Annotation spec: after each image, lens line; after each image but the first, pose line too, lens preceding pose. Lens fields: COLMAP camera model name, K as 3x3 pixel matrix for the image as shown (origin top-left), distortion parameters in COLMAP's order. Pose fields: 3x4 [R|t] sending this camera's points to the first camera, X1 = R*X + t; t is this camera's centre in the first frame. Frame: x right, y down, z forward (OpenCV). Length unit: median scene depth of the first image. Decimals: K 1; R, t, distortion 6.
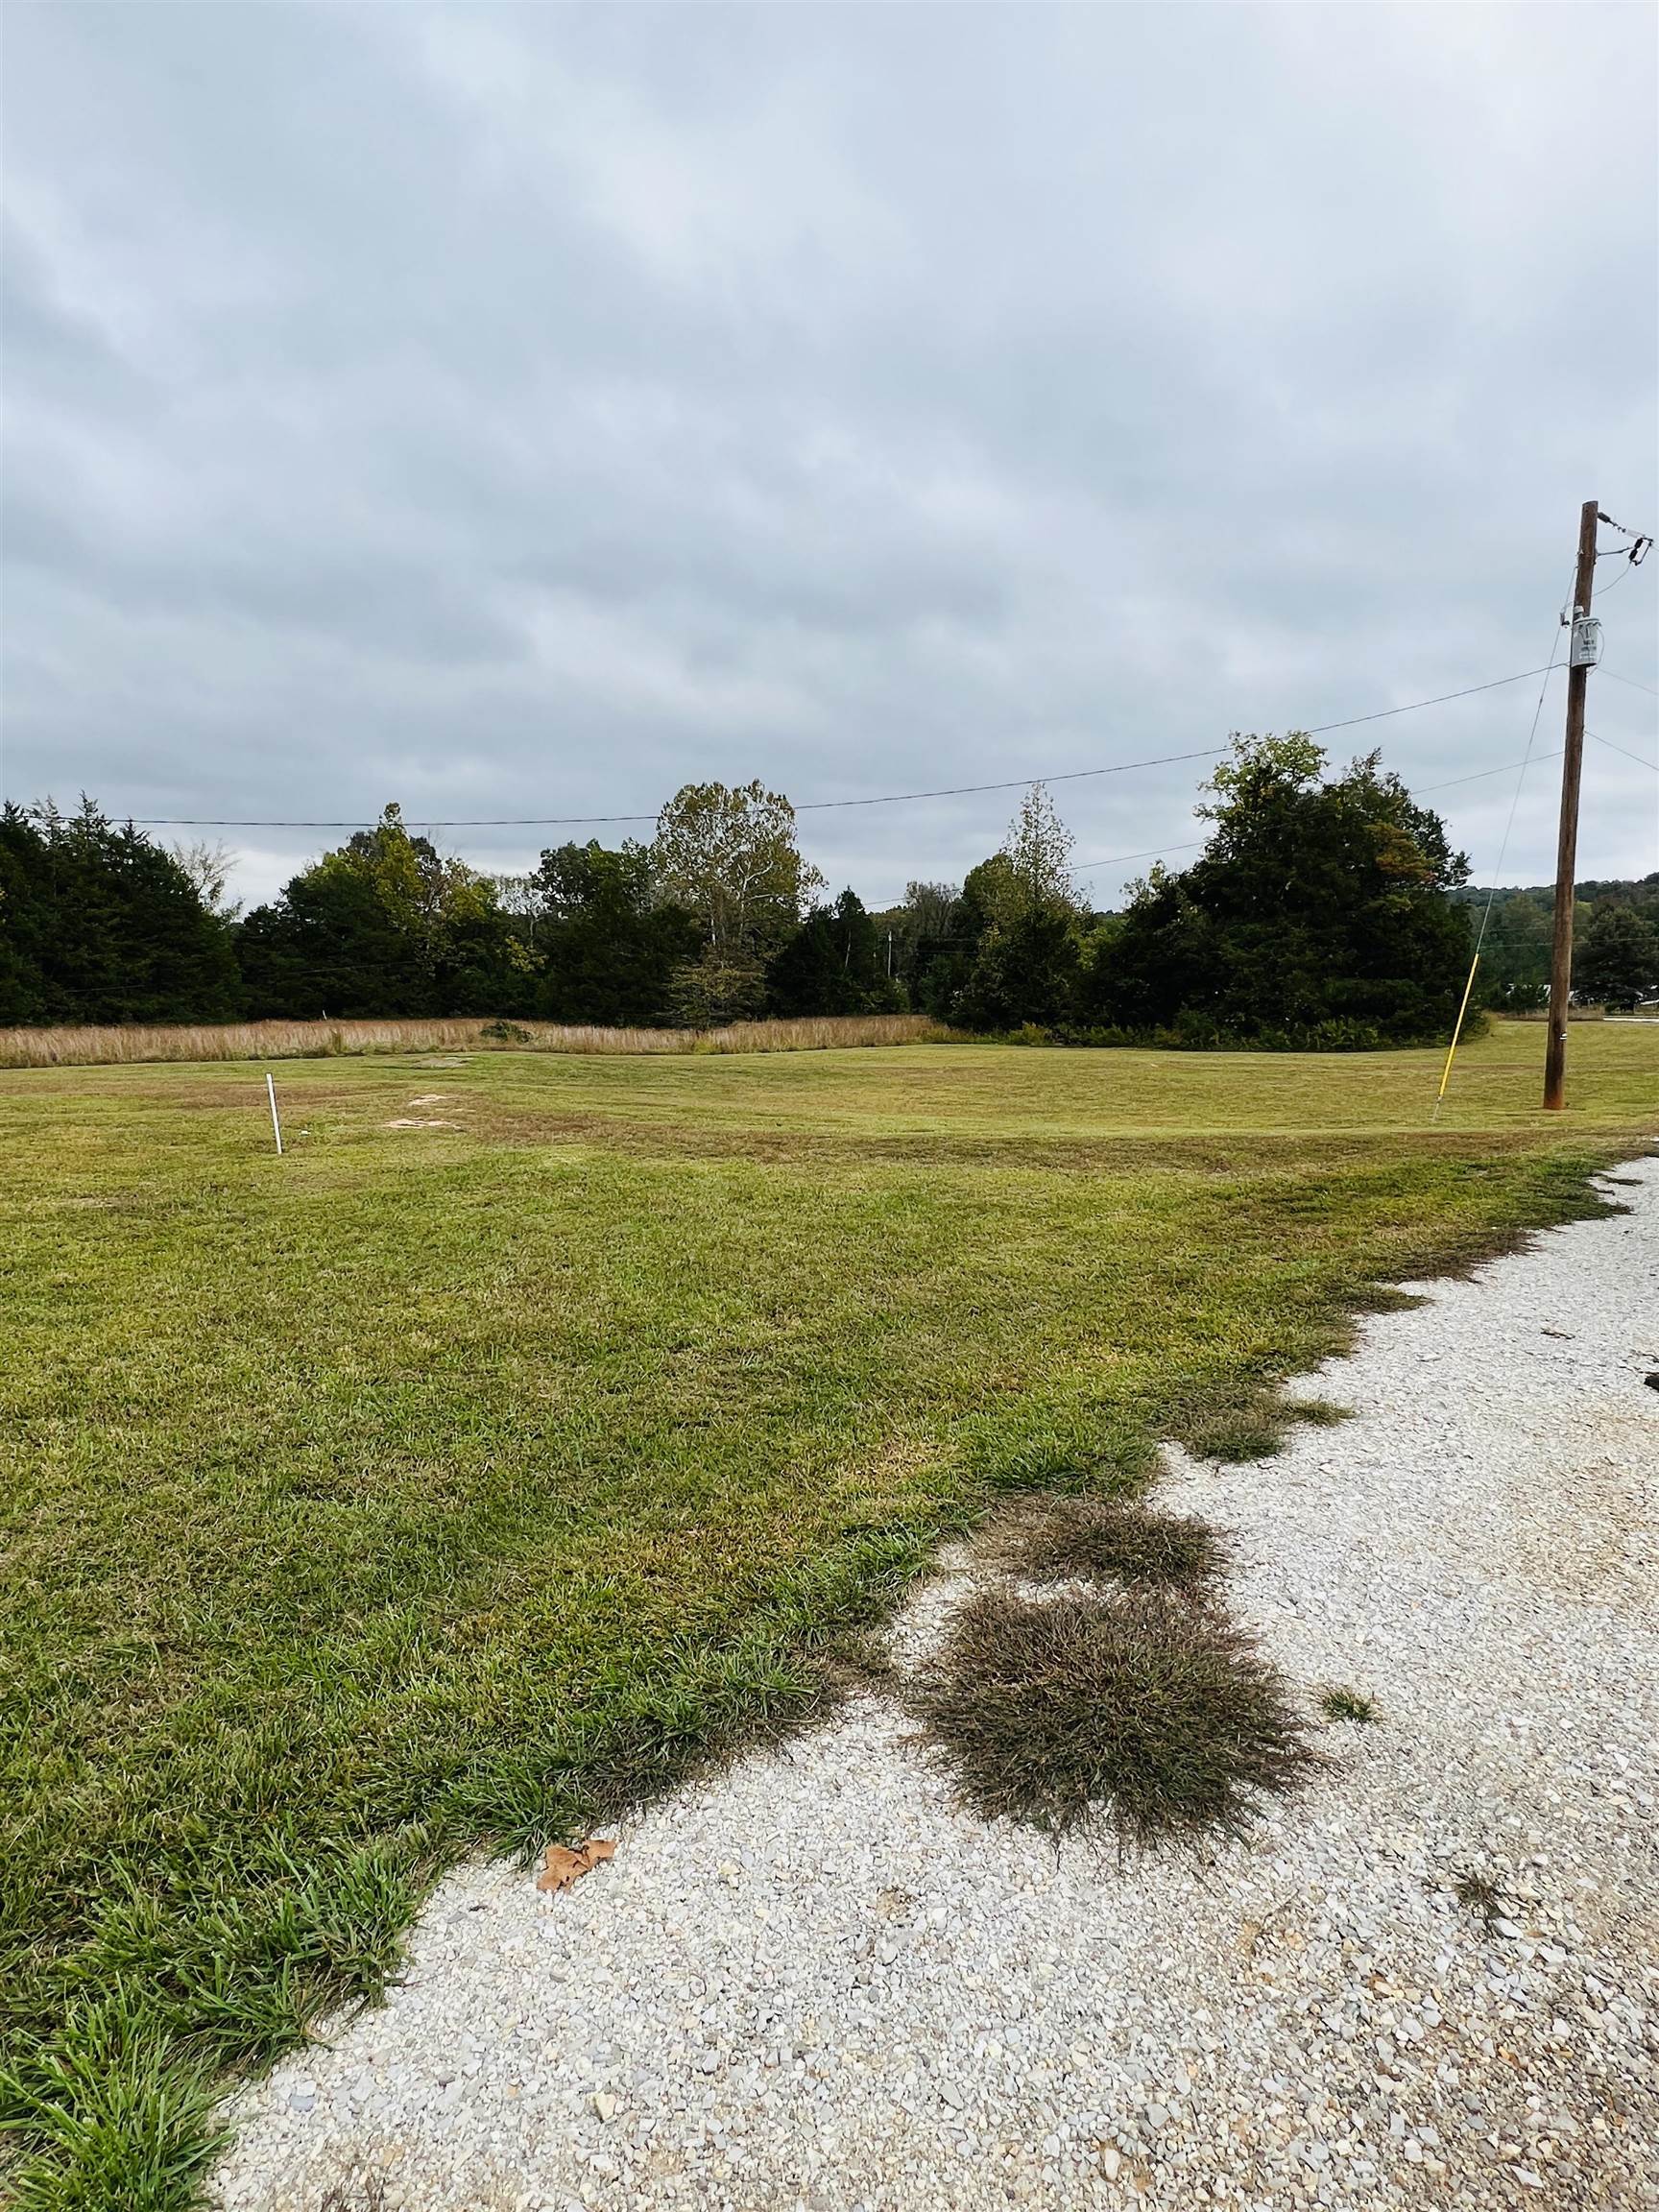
lens RADIAL K [[1161.5, 0, 823.7], [0, 1161.5, 1111.3], [0, 0, 1]] dist [-0.000995, -0.000923]
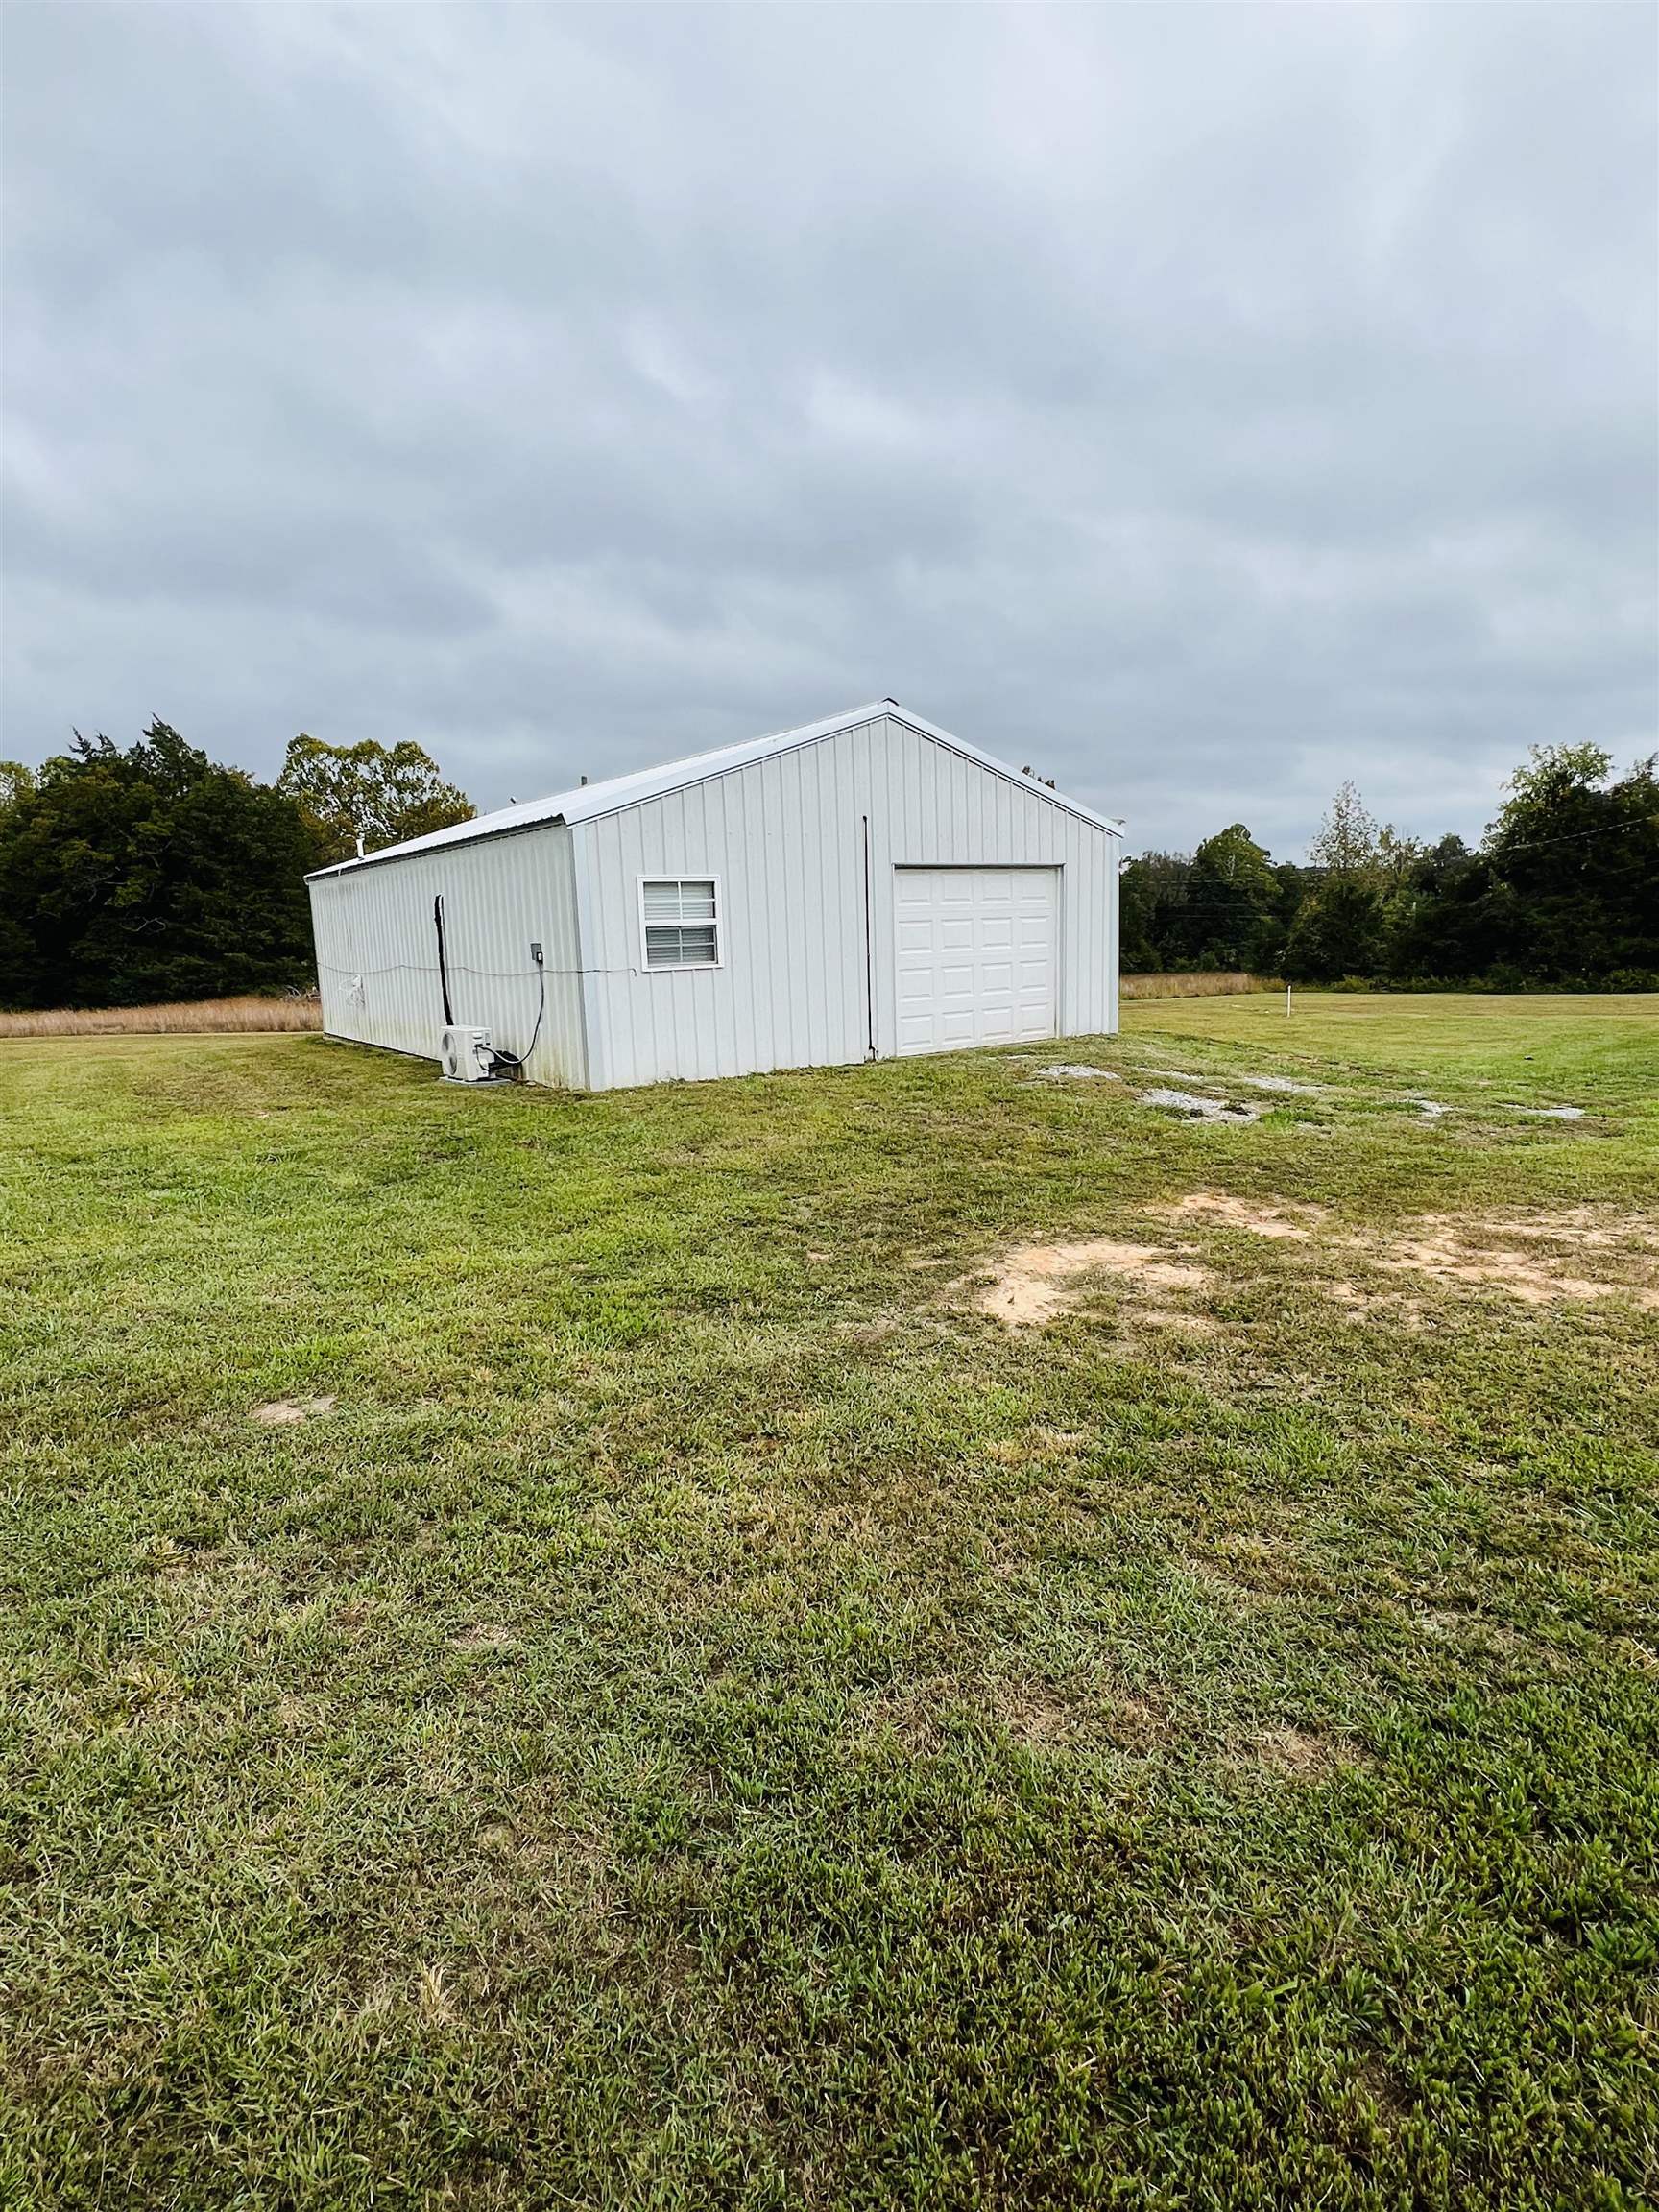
lens RADIAL K [[1161.5, 0, 824.2], [0, 1161.5, 1108.6], [0, 0, 1]] dist [-0.000995, -0.000923]
pose [[0.991838, 0.002622, -0.127477, -0.209599], [0.001024, 0.999593, 0.028526, 0.029513], [0.127500, -0.028424, 0.991431, -0.305939]]
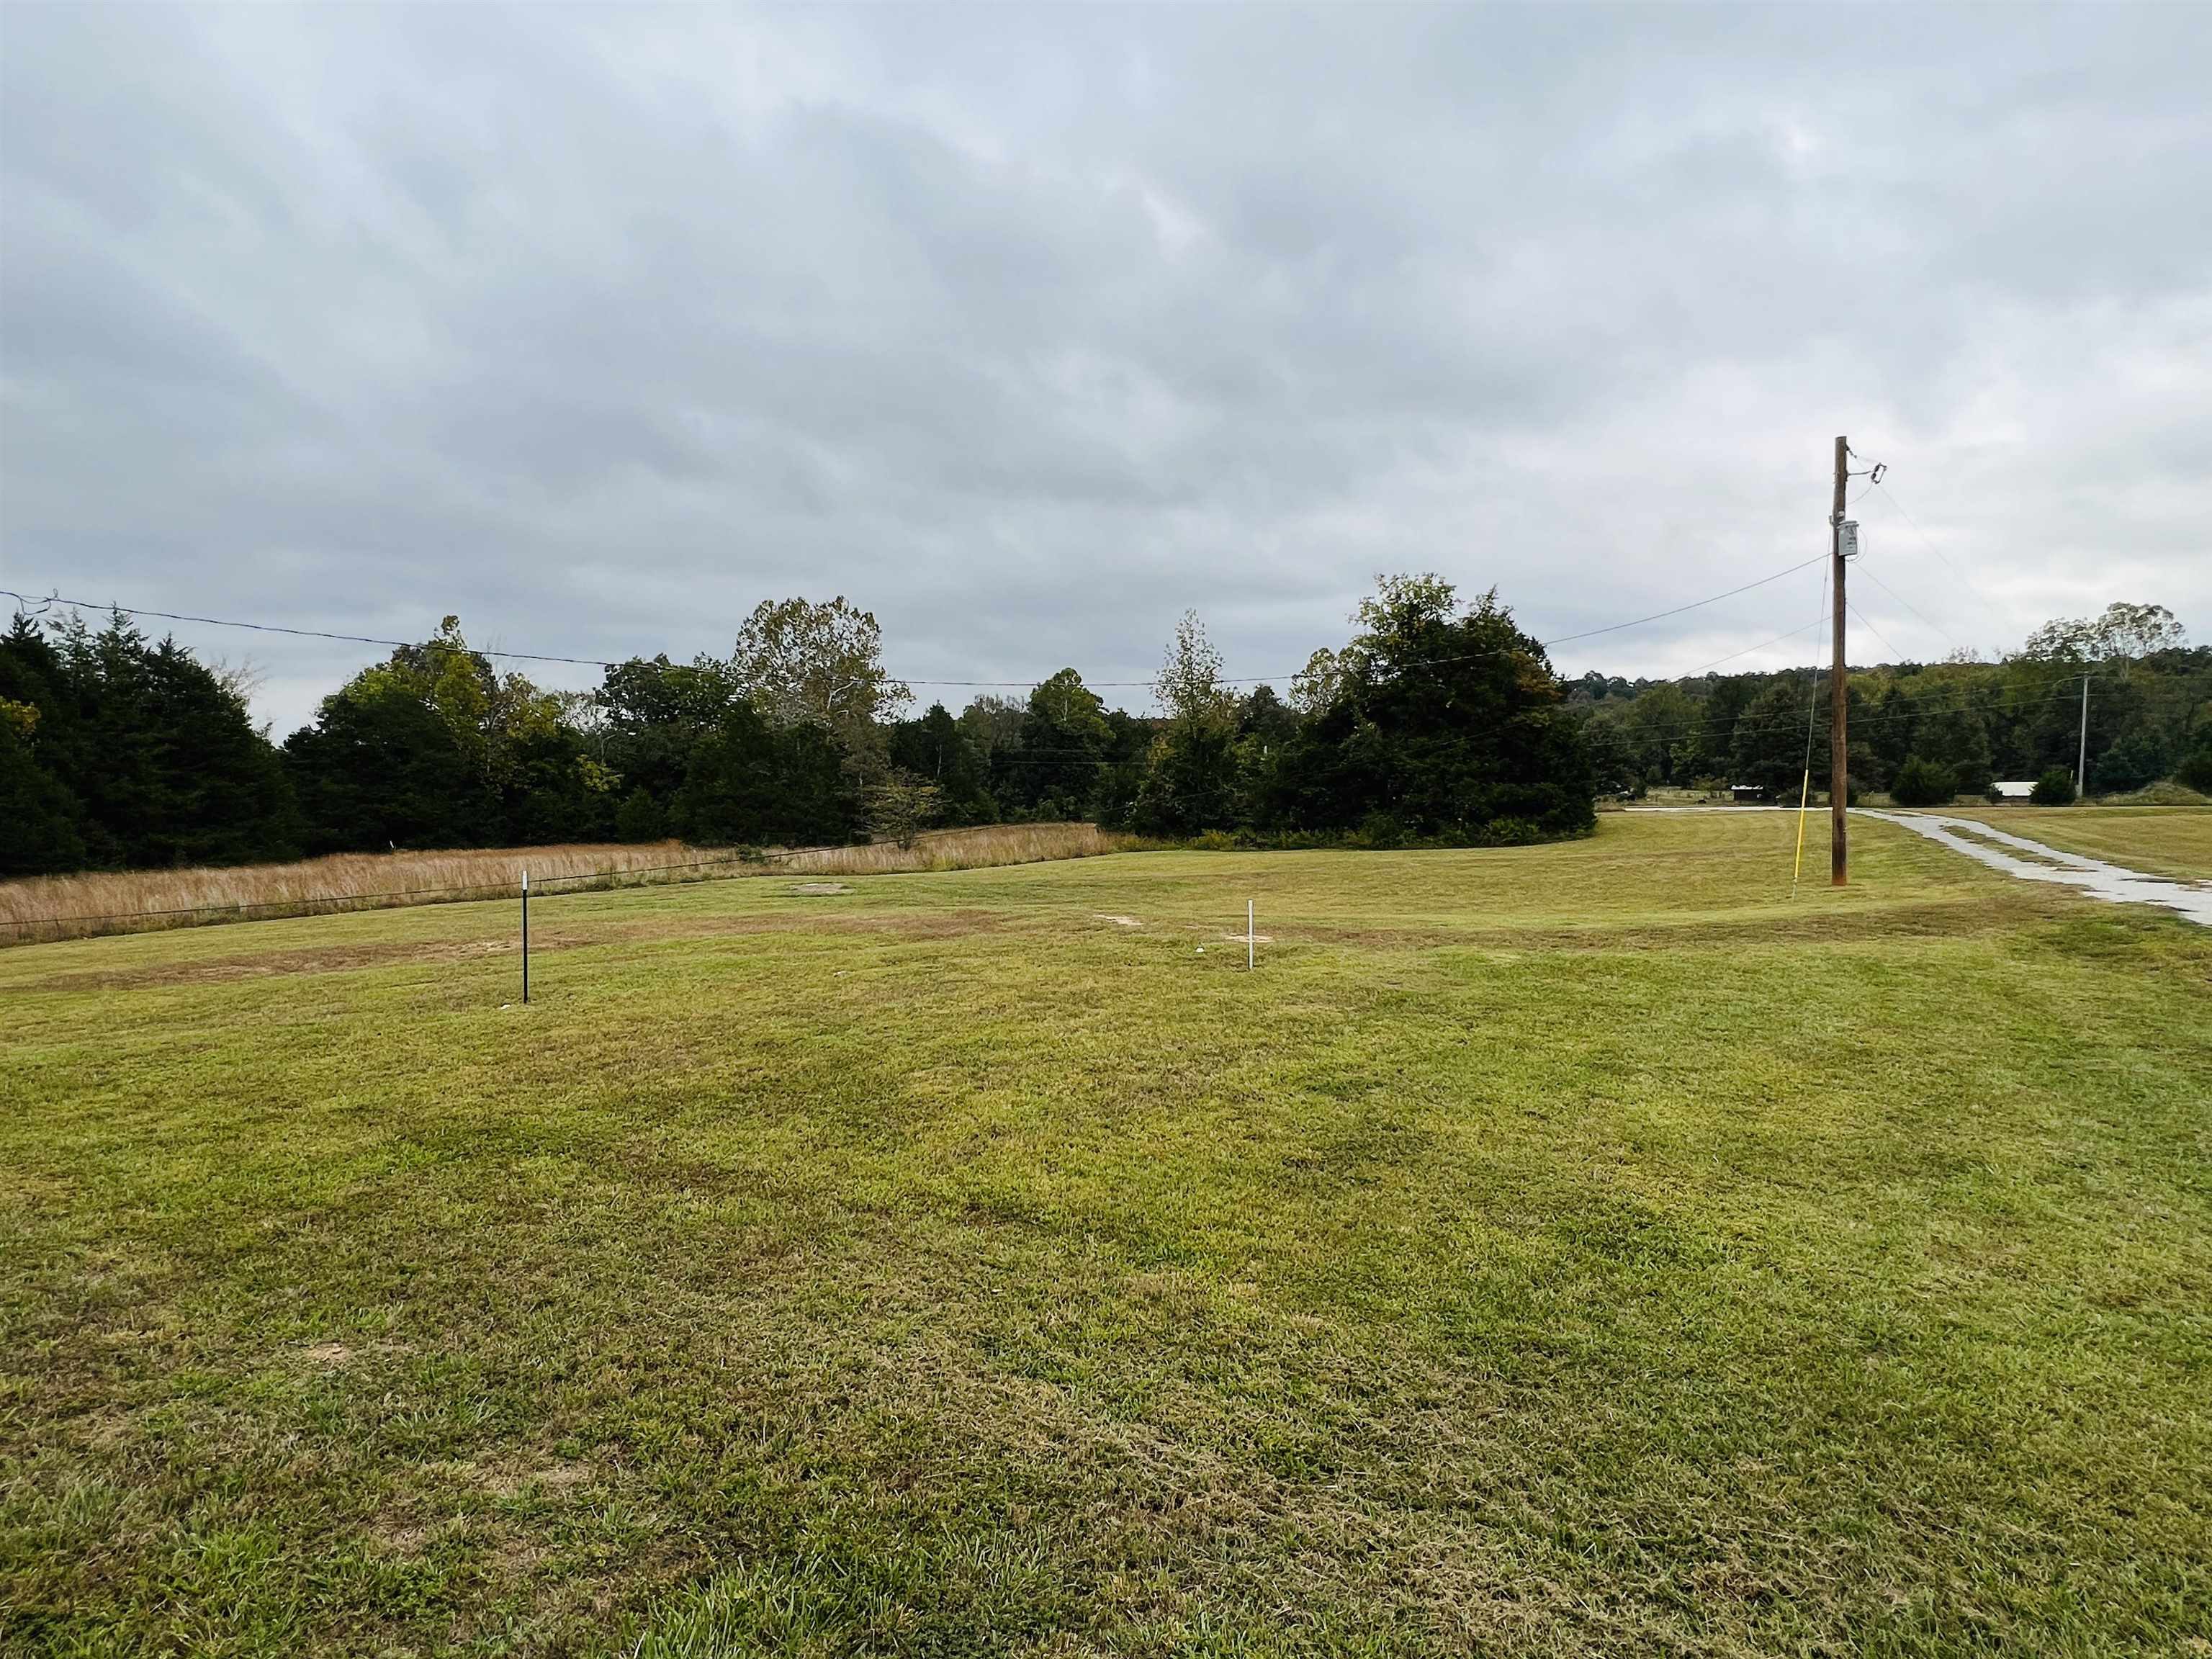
lens RADIAL K [[1161.5, 0, 1109.1], [0, 1161.5, 835.8], [0, 0, 1]] dist [-0.000995, -0.000923]
pose [[0.969756, -0.034451, 0.241634, -0.160115], [0.051332, 0.996634, -0.063916, -0.005235], [-0.238619, 0.074386, 0.968260, -0.023904]]
